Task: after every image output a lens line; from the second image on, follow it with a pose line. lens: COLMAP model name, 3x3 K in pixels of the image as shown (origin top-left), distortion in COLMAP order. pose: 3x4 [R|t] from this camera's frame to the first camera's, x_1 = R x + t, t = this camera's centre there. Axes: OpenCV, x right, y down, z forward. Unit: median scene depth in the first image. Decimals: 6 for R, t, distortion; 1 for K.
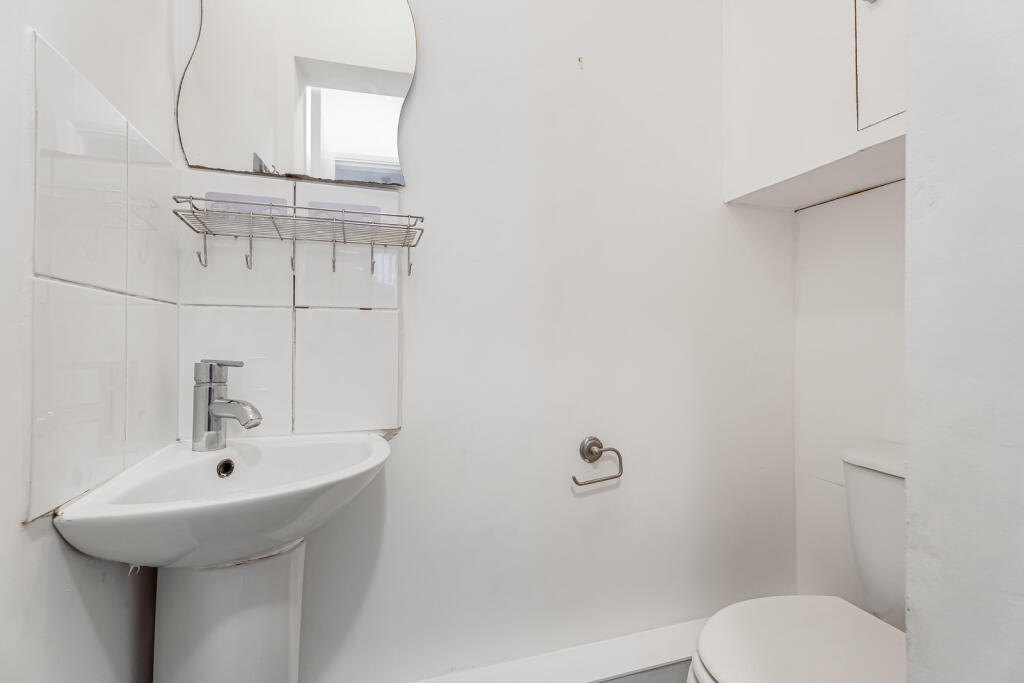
lens RADIAL K [[468.9, 0, 509.0], [0, 468.9, 342.1], [0, 0, 1]] dist [0.002981, 0.001347]
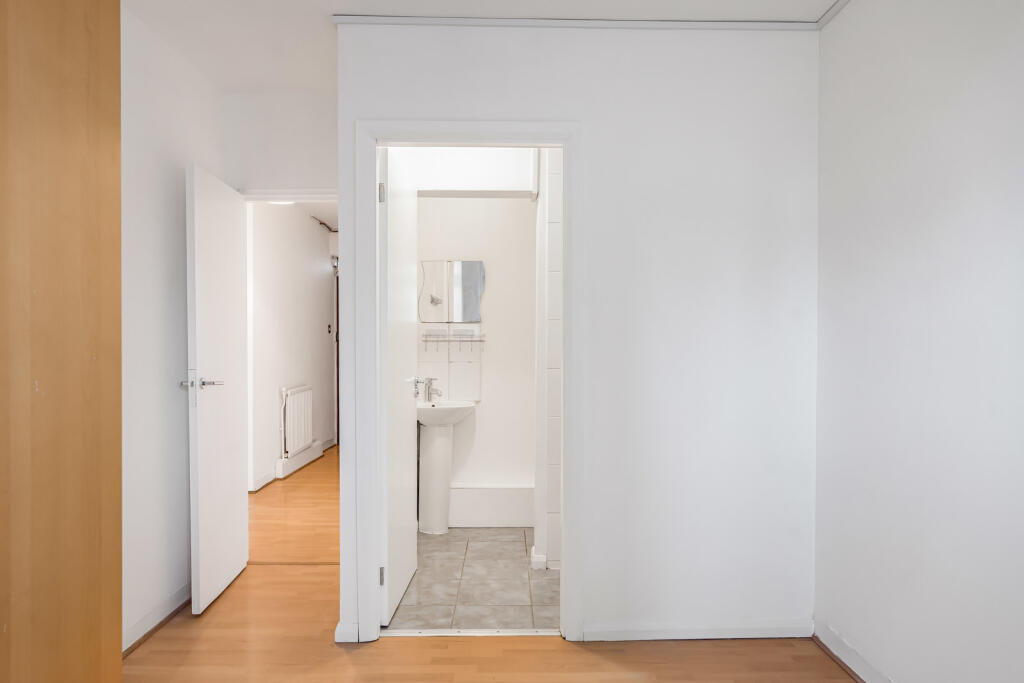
lens RADIAL K [[718.4, 0, 516.2], [0, 718.4, 348.1], [0, 0, 1]] dist [0.002783, 0.001833]
pose [[0.963083, 0.001912, -0.269198, 1.518040], [-0.001335, 0.999996, 0.002327, -0.206883], [0.269201, -0.001882, 0.963082, -4.182272]]
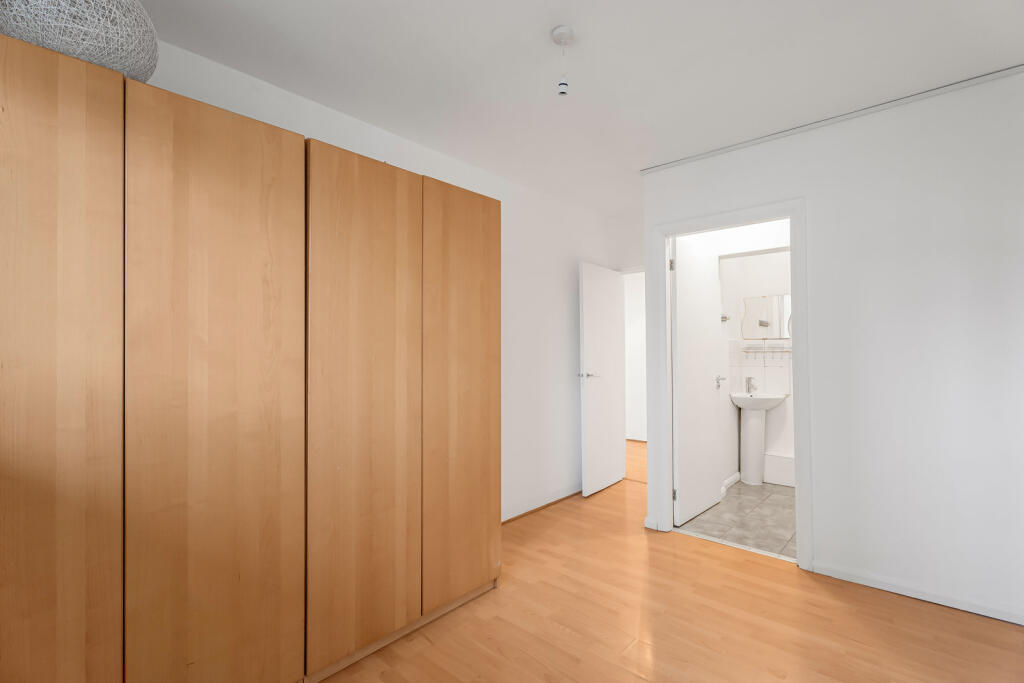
lens RADIAL K [[468.9, 0, 512.4], [0, 468.9, 341.2], [0, 0, 1]] dist [0.002981, 0.001347]
pose [[0.523360, -0.022721, -0.851809, 2.525696], [-0.000760, 0.999632, -0.027130, -0.224175], [0.852111, 0.014846, 0.523150, -4.101766]]
